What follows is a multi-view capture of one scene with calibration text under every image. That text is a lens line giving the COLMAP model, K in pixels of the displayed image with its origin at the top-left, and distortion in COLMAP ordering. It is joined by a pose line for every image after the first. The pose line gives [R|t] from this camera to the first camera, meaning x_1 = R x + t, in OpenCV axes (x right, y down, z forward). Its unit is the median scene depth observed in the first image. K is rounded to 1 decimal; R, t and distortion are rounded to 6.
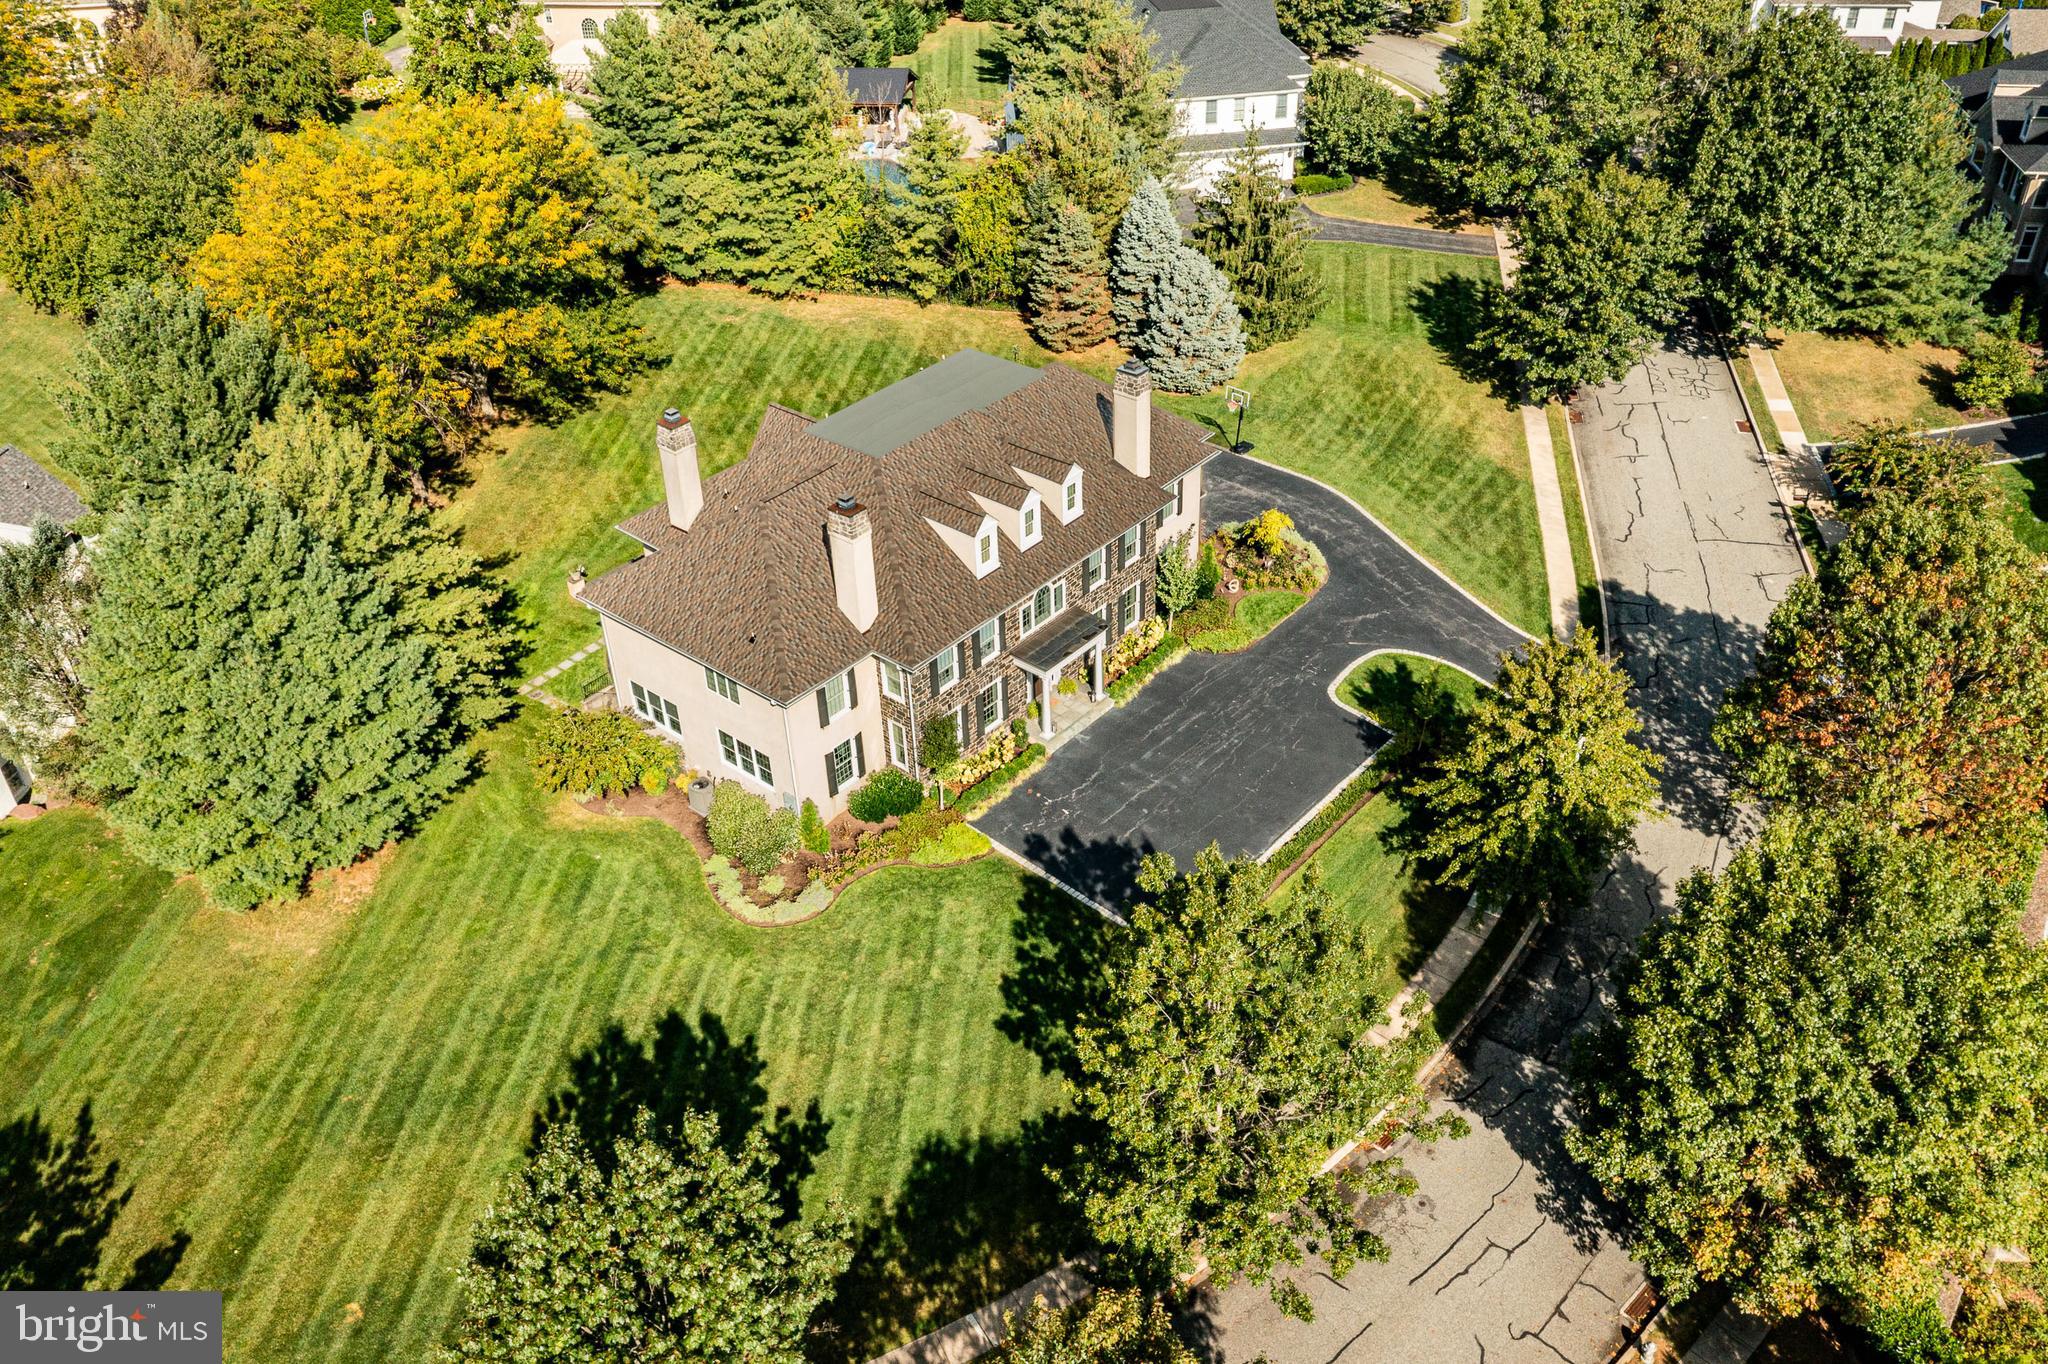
lens RADIAL K [[1612.2, 0, 1019.7], [0, 1612.2, 689.1], [0, 0, 1]] dist [-0.011905, 0.002936]
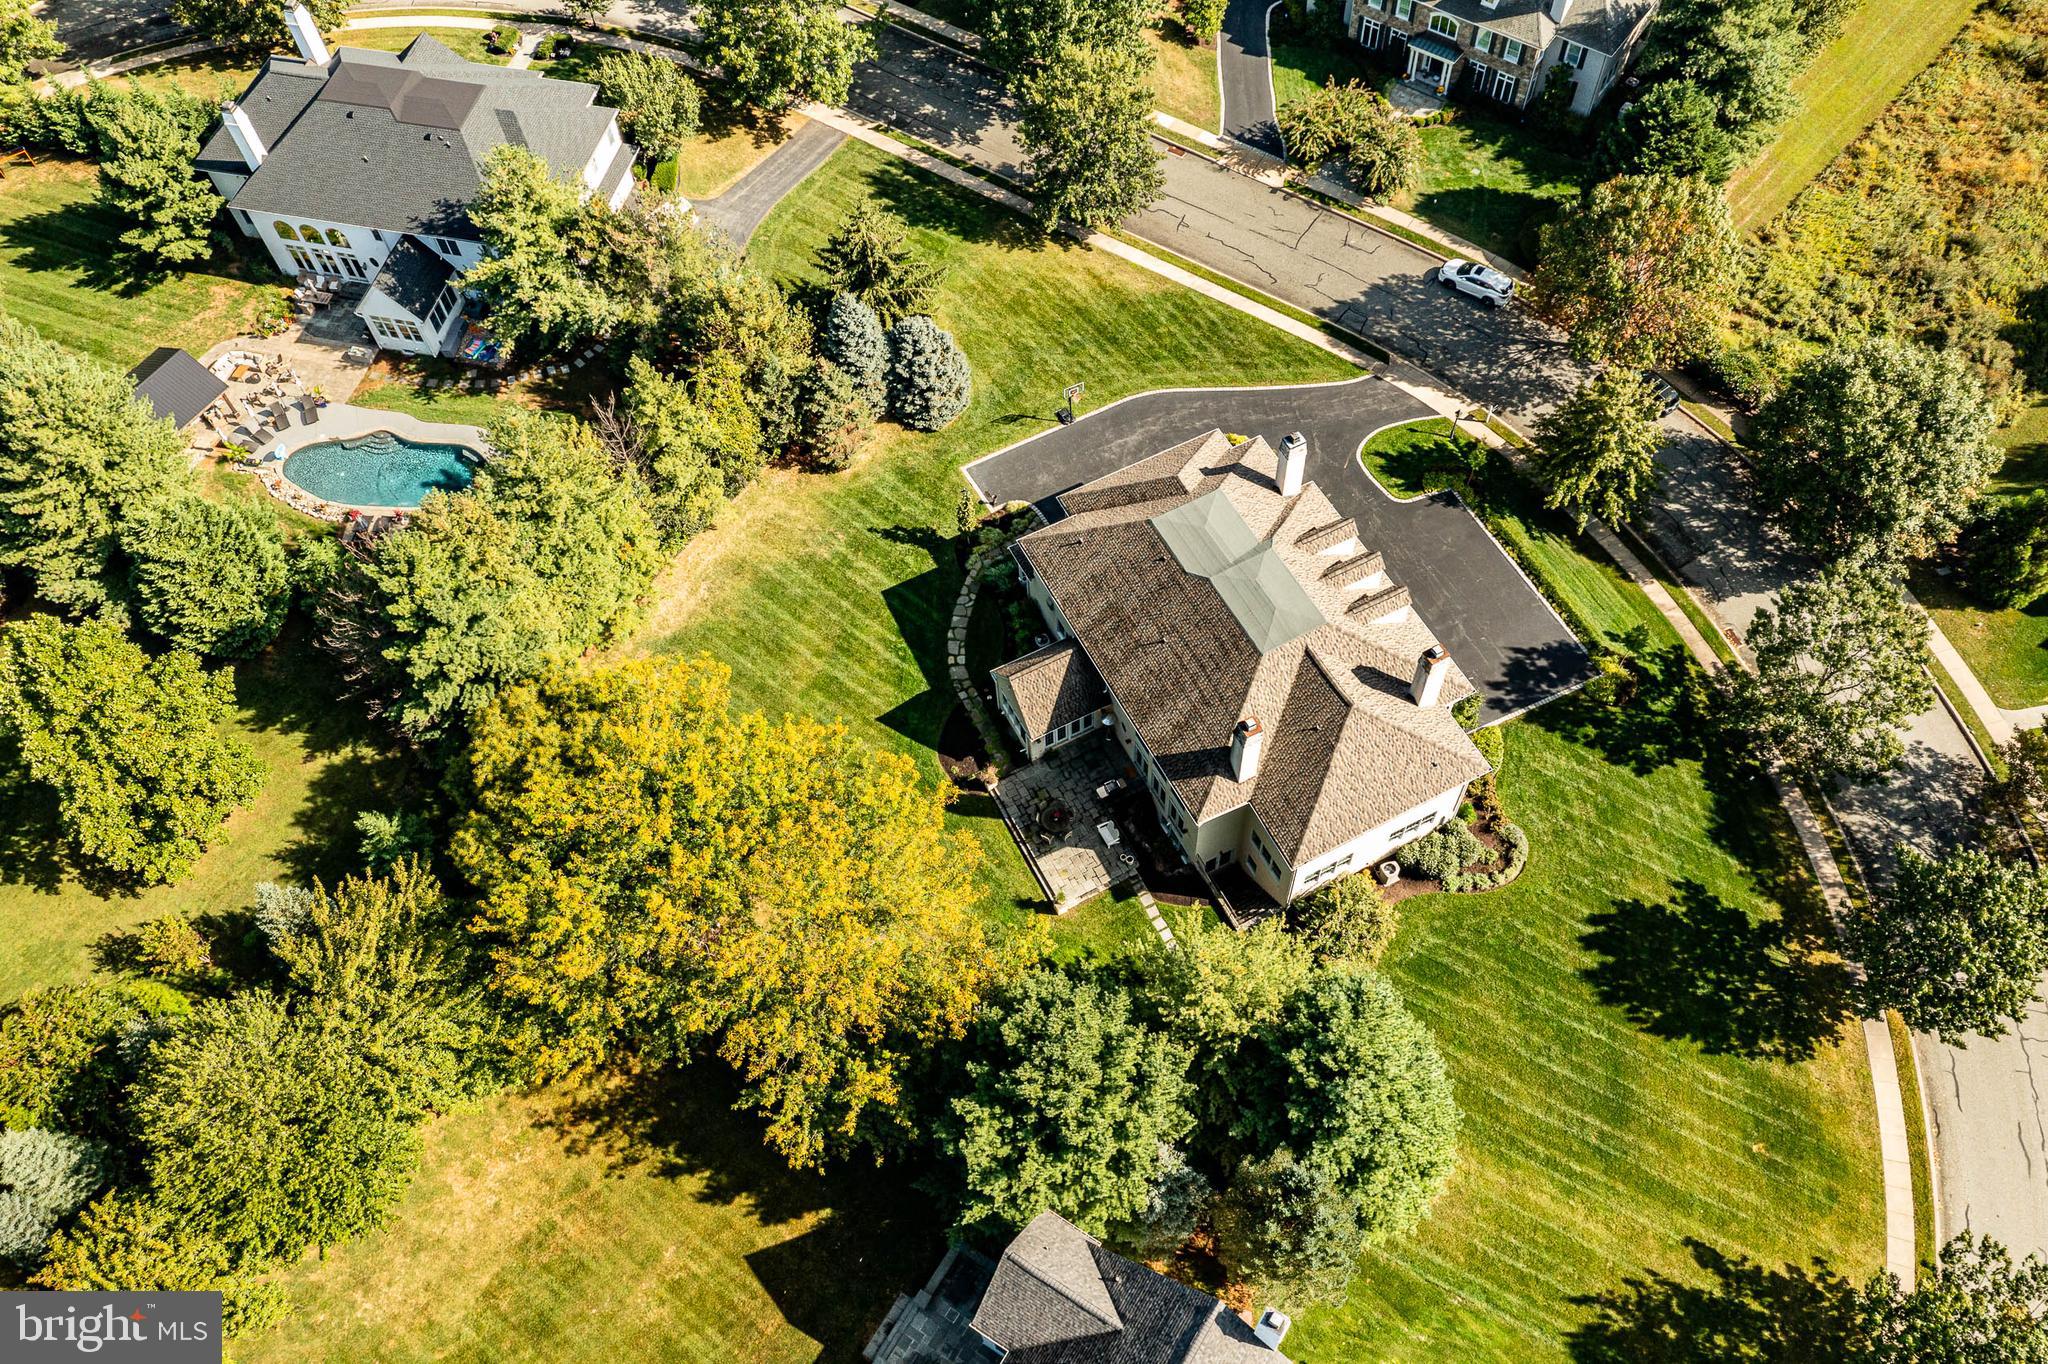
lens RADIAL K [[1612.2, 0, 1014.7], [0, 1612.2, 677.5], [0, 0, 1]] dist [-0.011905, 0.002936]
pose [[0.394311, -0.773358, 0.496423, -0.682719], [0.560699, 0.630453, 0.536792, -0.749005], [-0.728104, 0.066681, 0.682216, 0.208060]]
